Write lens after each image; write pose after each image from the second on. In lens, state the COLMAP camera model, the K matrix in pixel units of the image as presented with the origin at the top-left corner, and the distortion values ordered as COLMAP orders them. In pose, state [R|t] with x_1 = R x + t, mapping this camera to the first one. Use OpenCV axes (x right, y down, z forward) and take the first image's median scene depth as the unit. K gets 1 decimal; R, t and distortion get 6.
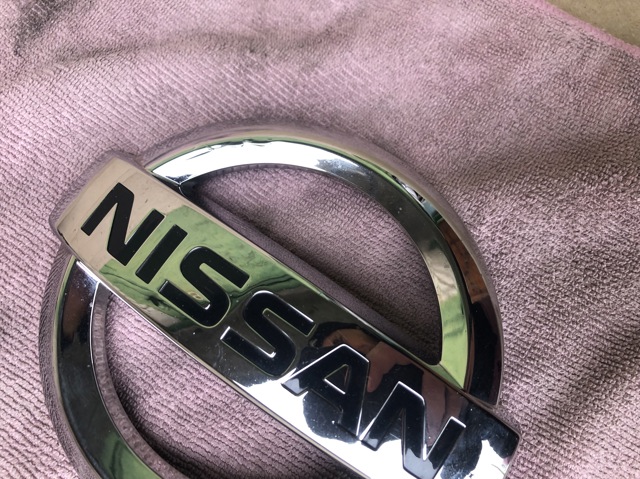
lens RADIAL K [[524.0, 0, 334.5], [0, 524.0, 234.9], [0, 0, 1]] dist [-0.000628, 0.003912]
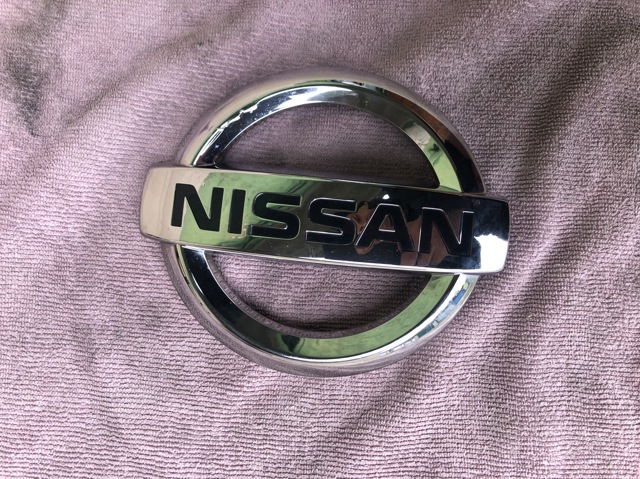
lens RADIAL K [[524.0, 0, 317.8], [0, 524.0, 238.2], [0, 0, 1]] dist [-0.000628, 0.003912]
pose [[0.875624, -0.482690, 0.017092, -0.167815], [0.471168, 0.861434, 0.189556, -0.057556], [-0.106221, -0.157927, 0.981721, -0.367345]]
